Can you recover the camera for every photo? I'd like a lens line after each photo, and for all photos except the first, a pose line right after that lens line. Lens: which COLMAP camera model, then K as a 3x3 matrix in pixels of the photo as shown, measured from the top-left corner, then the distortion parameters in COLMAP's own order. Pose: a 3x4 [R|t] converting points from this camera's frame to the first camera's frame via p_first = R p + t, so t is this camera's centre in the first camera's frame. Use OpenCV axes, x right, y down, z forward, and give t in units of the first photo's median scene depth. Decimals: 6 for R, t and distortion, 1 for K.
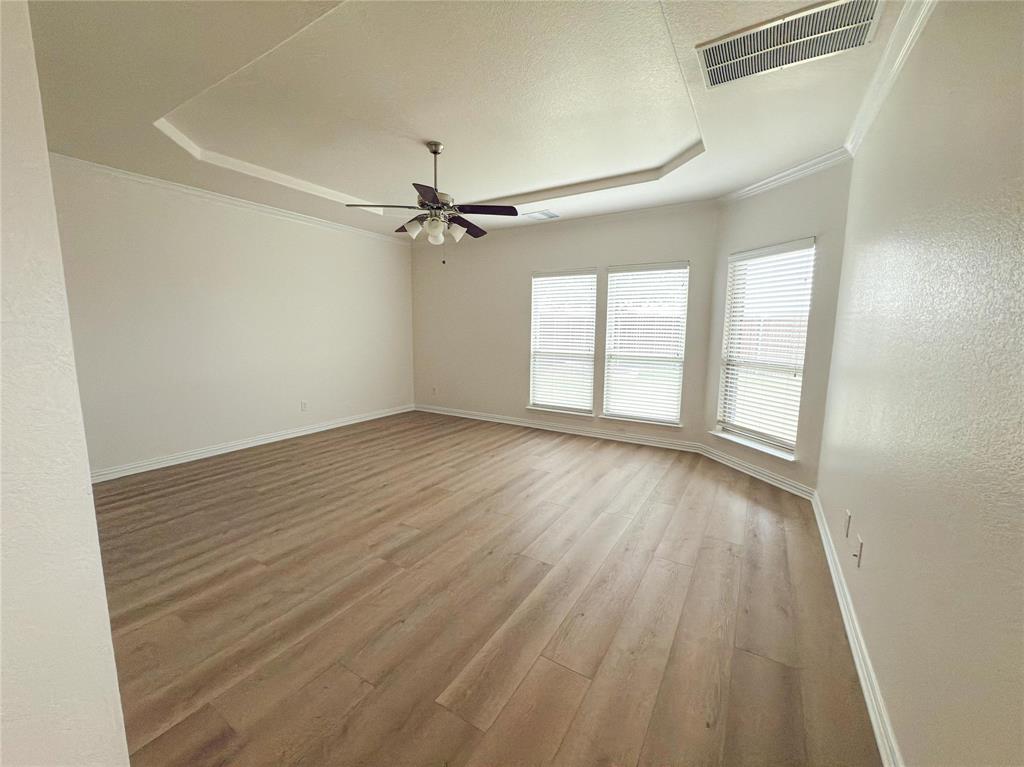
lens RADIAL K [[406.4, 0, 512.1], [0, 406.4, 382.9], [0, 0, 1]] dist [-0.001027, 0.000197]
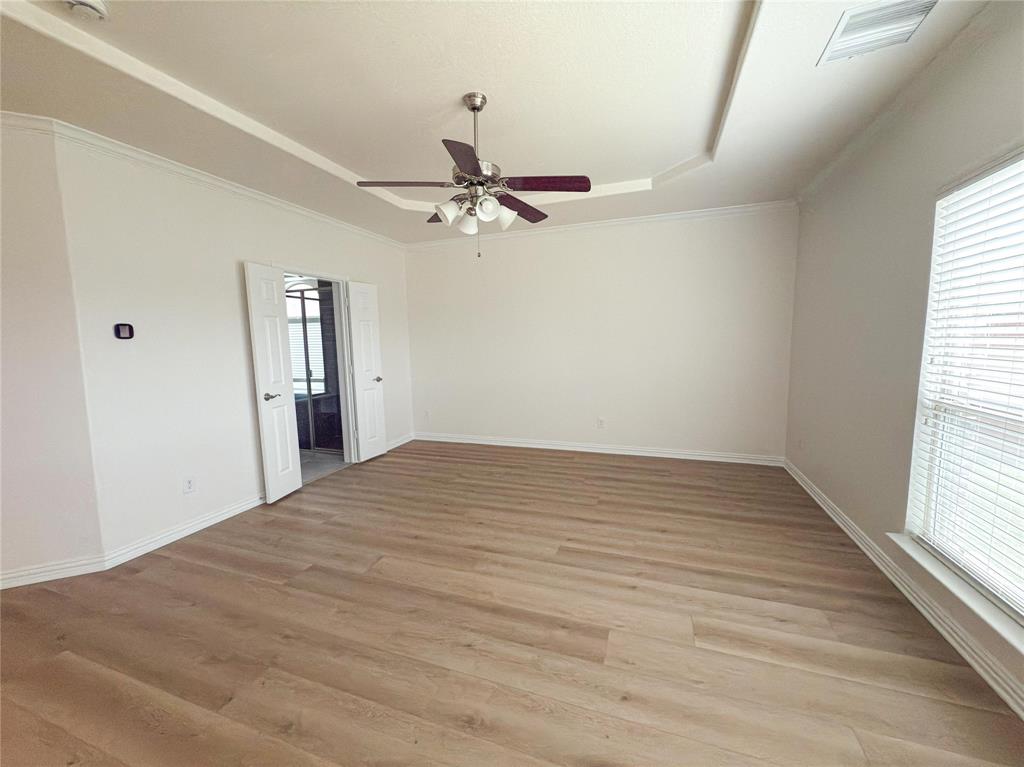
lens RADIAL K [[406.4, 0, 512.1], [0, 406.4, 382.9], [0, 0, 1]] dist [-0.001027, 0.000197]
pose [[0.207466, 0.093856, -0.973729, 0.479969], [-0.111793, 0.991140, 0.071715, -0.107257], [0.971833, 0.093978, 0.216121, 0.774748]]
